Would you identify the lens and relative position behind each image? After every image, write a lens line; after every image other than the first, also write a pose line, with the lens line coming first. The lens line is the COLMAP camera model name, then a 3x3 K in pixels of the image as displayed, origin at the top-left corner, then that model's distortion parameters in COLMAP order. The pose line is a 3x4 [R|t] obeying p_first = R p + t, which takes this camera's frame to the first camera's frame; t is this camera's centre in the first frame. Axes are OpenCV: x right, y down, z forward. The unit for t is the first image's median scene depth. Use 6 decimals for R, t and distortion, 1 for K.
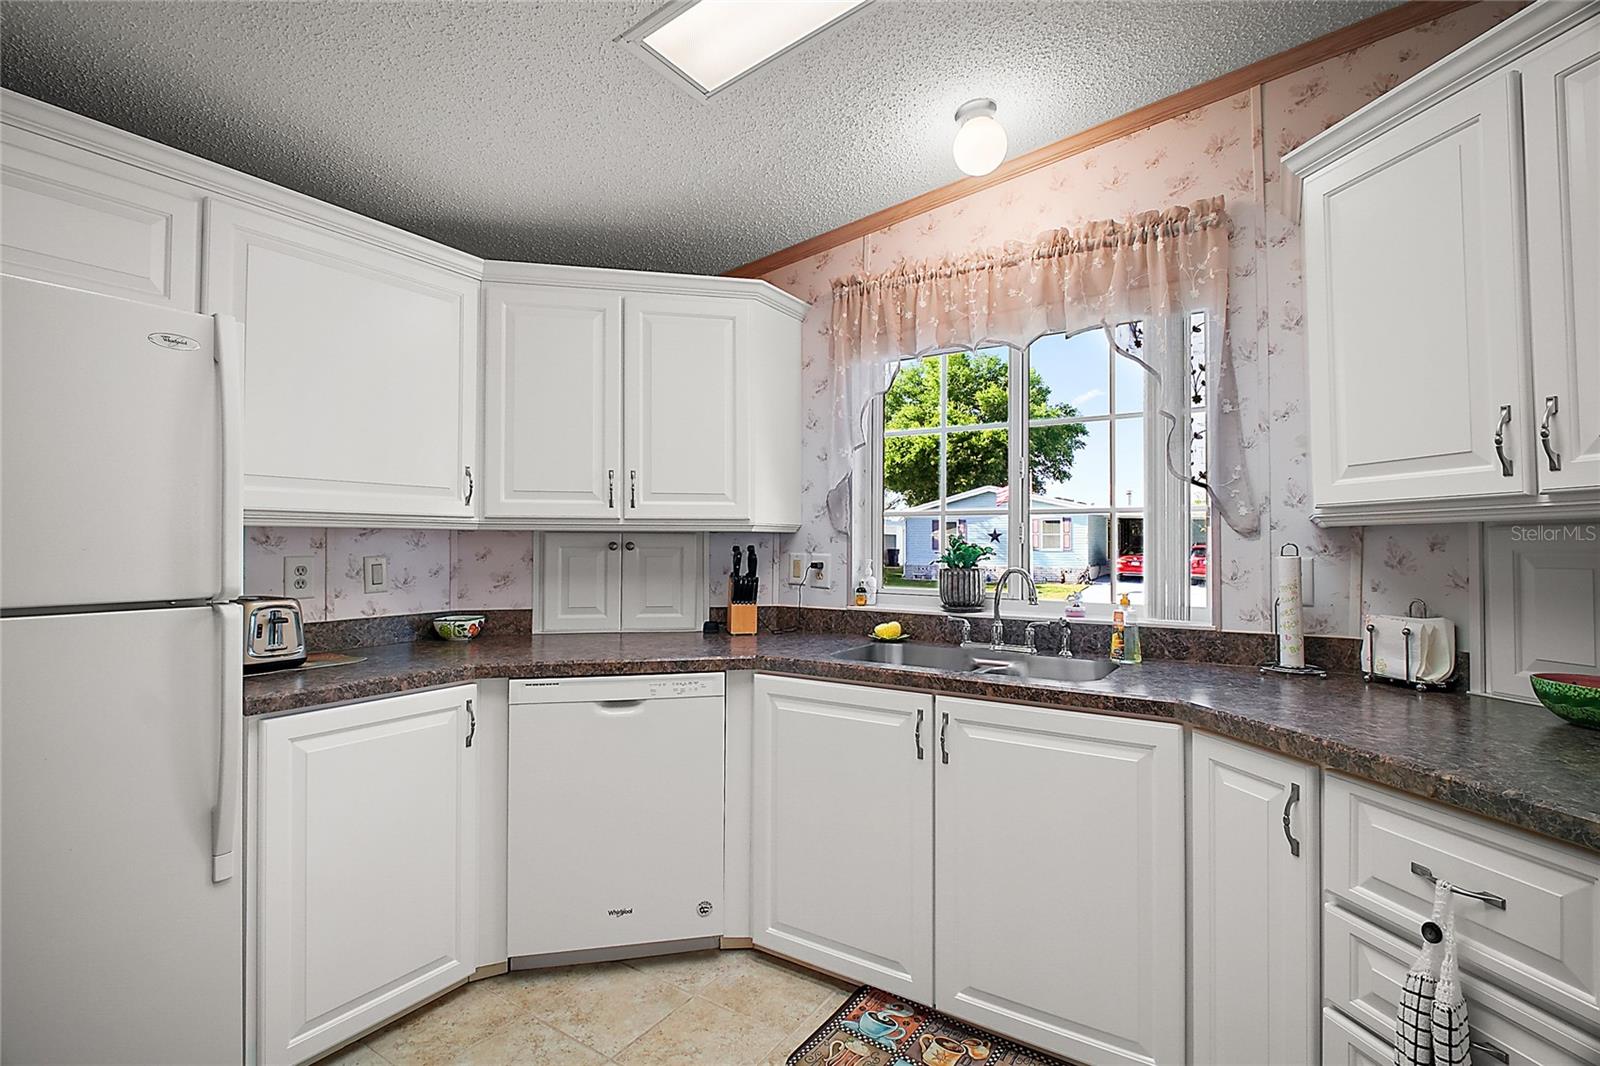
lens RADIAL K [[749.7, 0, 795.8], [0, 749.7, 521.3], [0, 0, 1]] dist [0.003480, -0.011409]
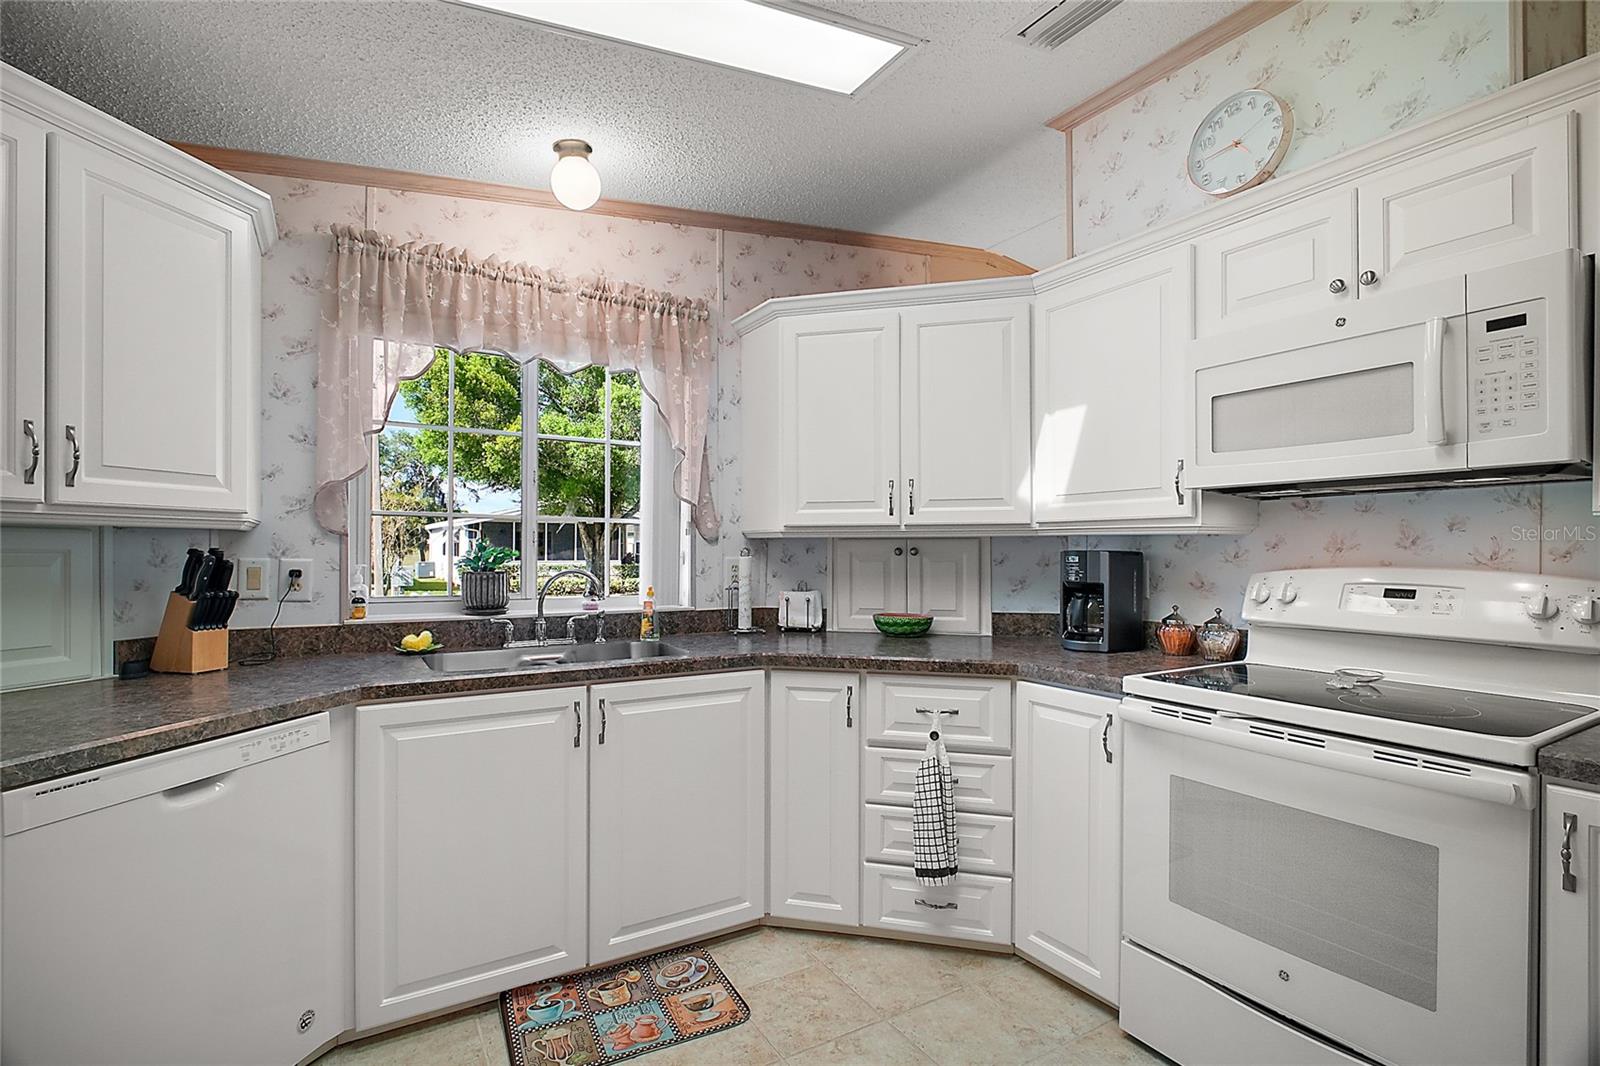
lens RADIAL K [[741.6, 0, 790.9], [0, 741.6, 544.6], [0, 0, 1]] dist [-0.003691, -0.004658]
pose [[0.425619, 0.006075, 0.904882, -0.601118], [-0.032567, 0.999432, 0.008608, 0.005825], [-0.904316, -0.033133, 0.425575, 0.247438]]
